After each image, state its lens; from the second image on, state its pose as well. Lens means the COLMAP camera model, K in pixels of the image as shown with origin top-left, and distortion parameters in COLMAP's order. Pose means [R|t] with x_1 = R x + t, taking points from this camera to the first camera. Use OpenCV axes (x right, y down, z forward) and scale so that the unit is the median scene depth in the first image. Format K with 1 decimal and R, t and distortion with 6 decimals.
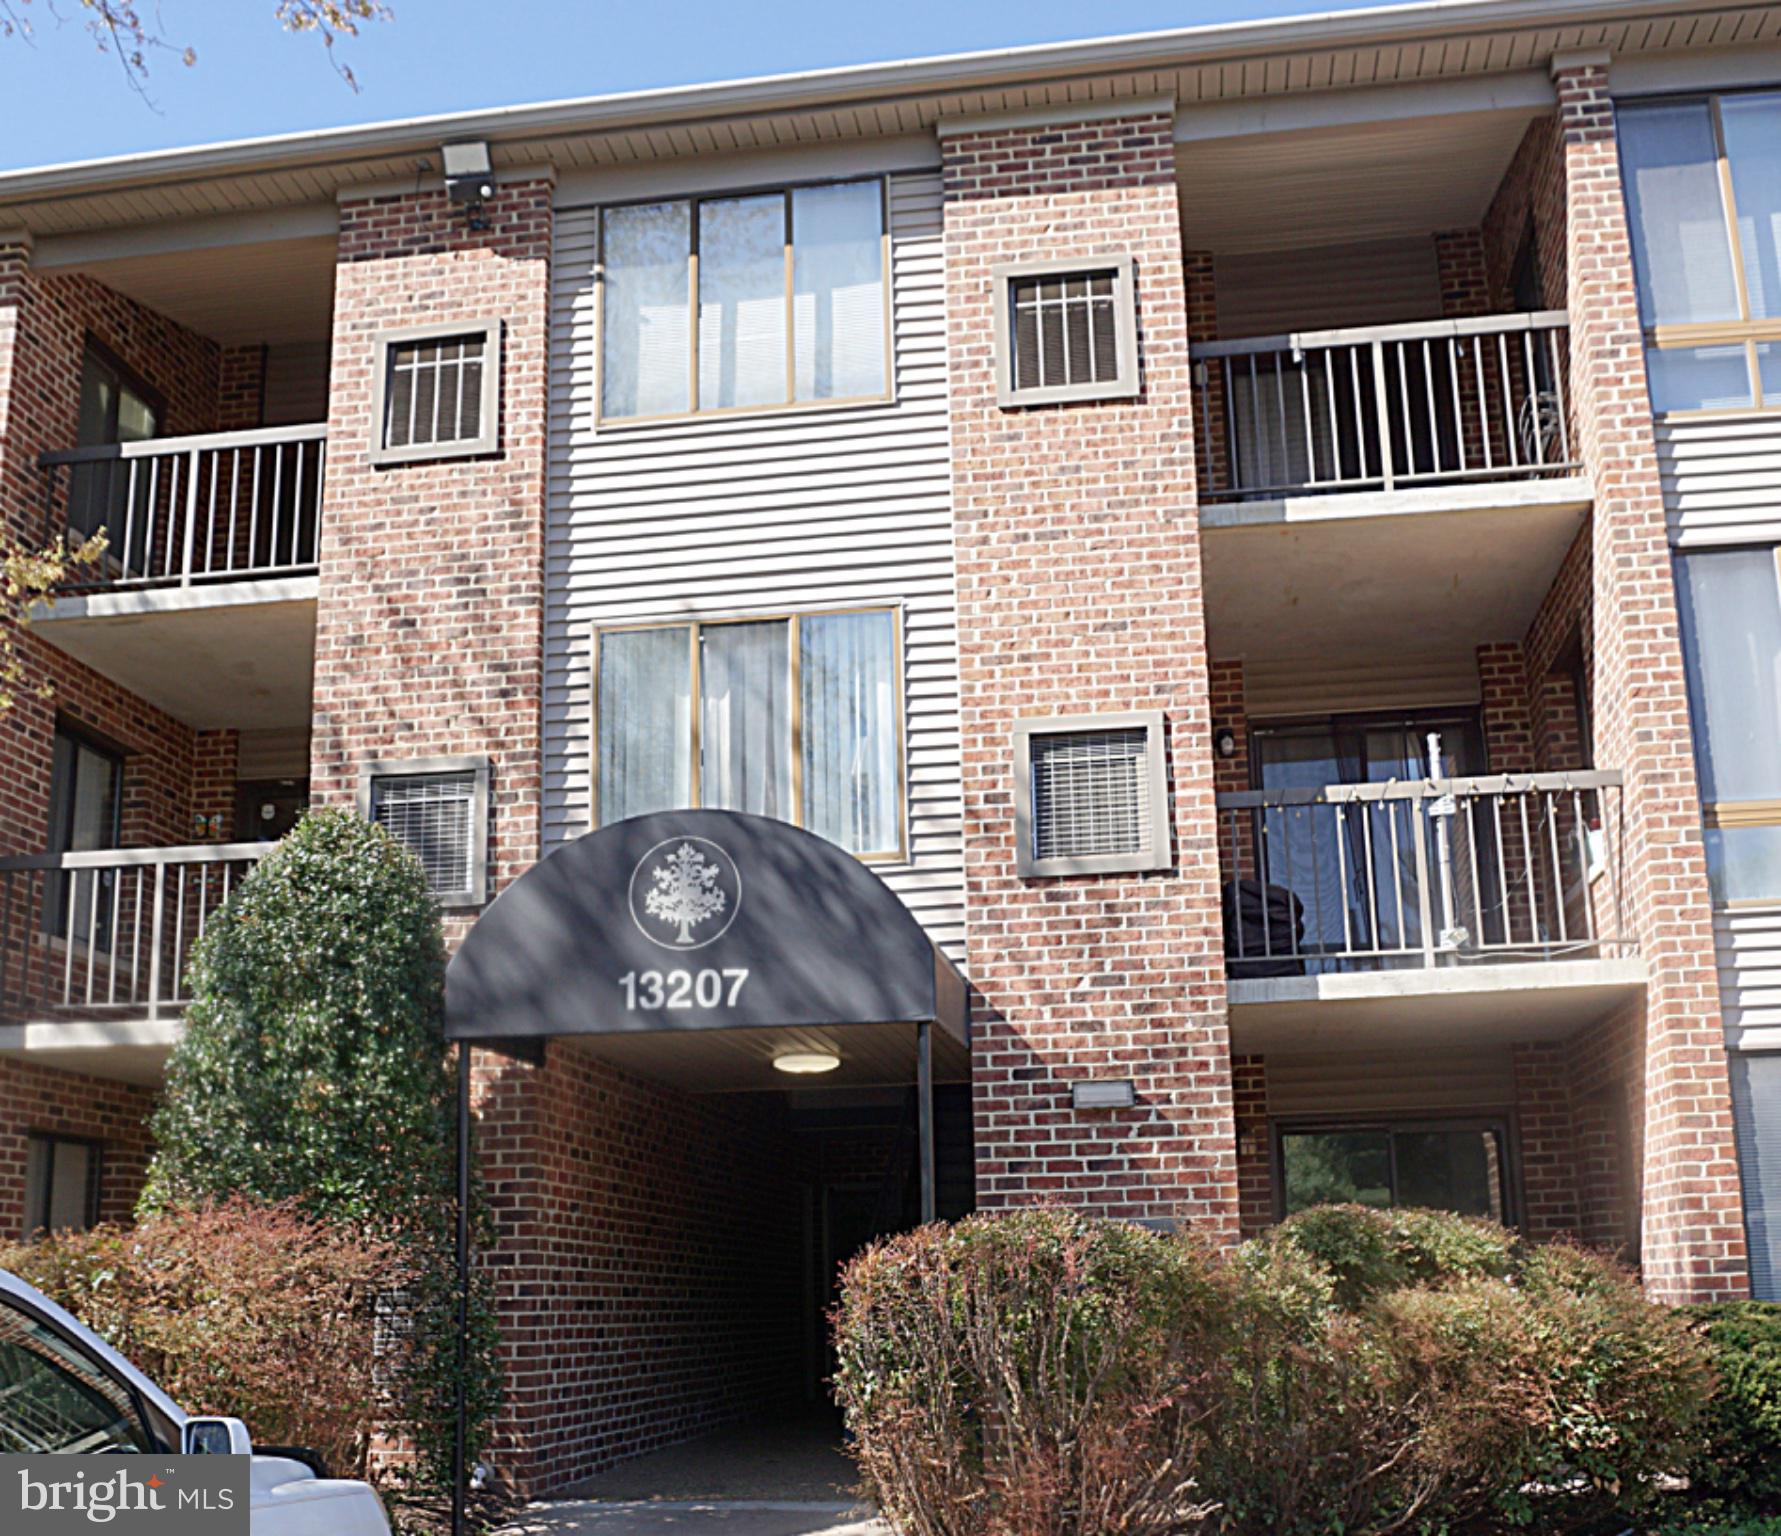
lens RADIAL K [[2074.5, 0, 971.3], [0, 2074.5, 770.4], [0, 0, 1]] dist [-0.017591, -0.028739]
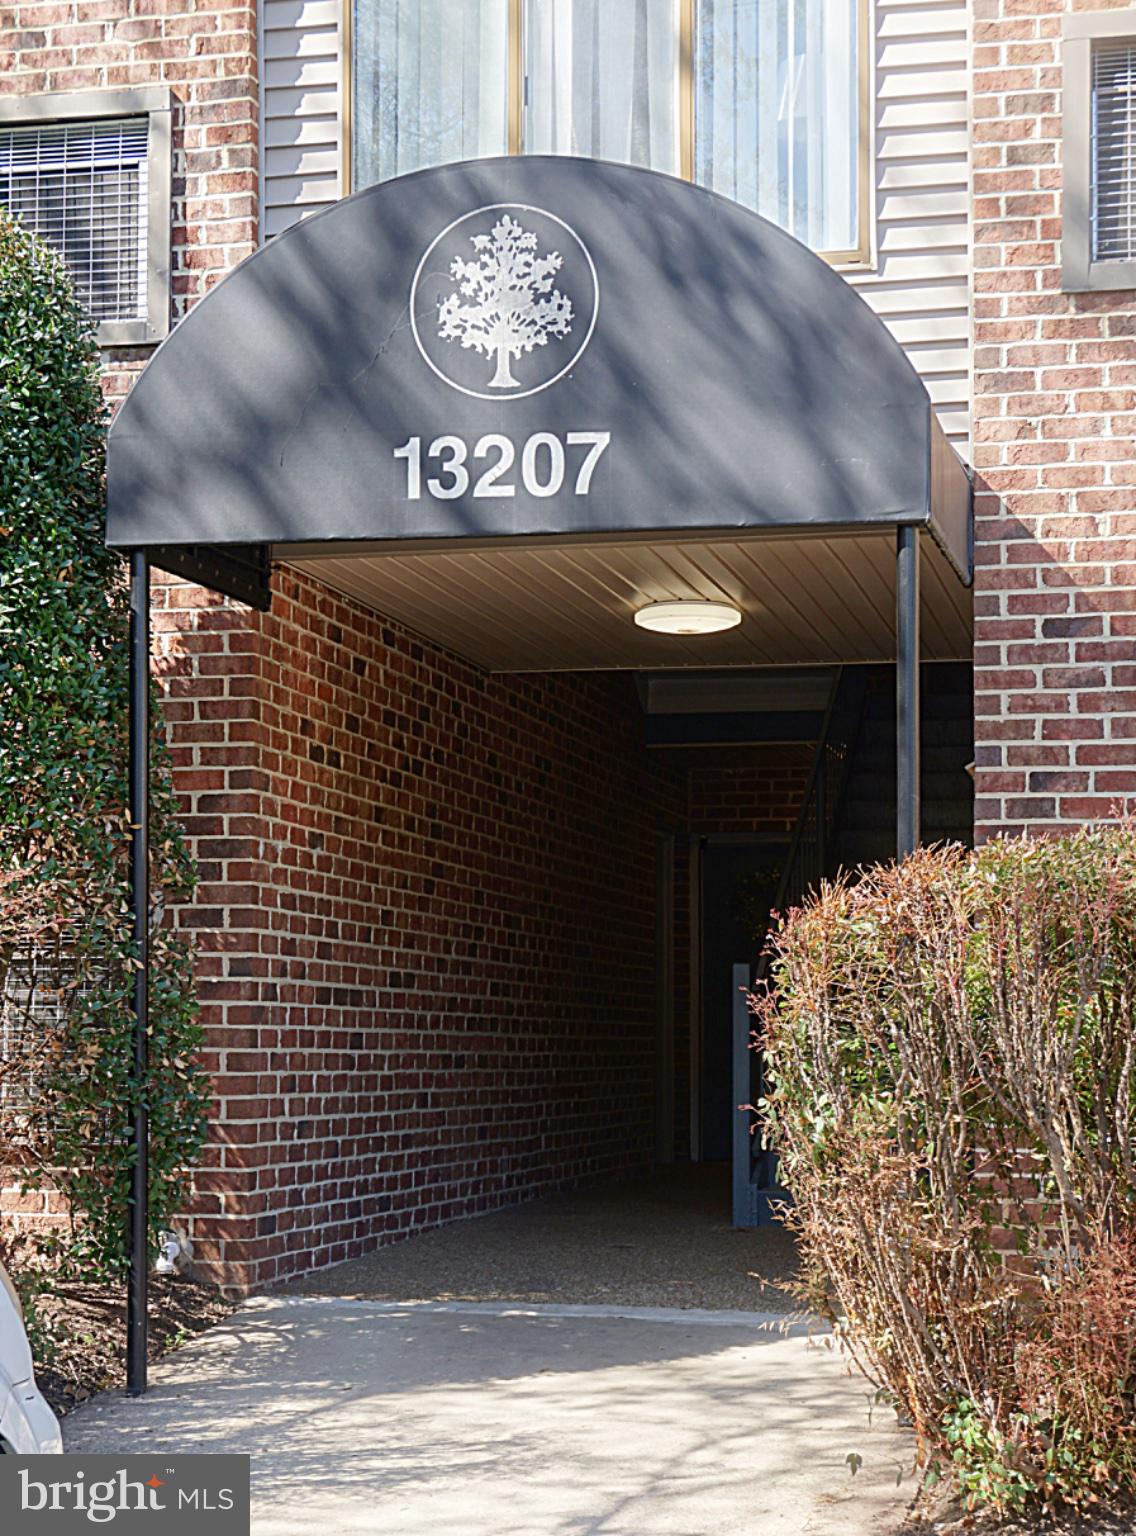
lens RADIAL K [[2679.9, 0, 568.0], [0, 2679.9, 768.0], [0, 0, 1]] dist [0.024750, 0.227850]
pose [[0.996901, 0.016848, -0.076838, -0.056364], [-0.006490, 0.991080, 0.133108, 0.084570], [0.078395, -0.132197, 0.988119, 0.219019]]
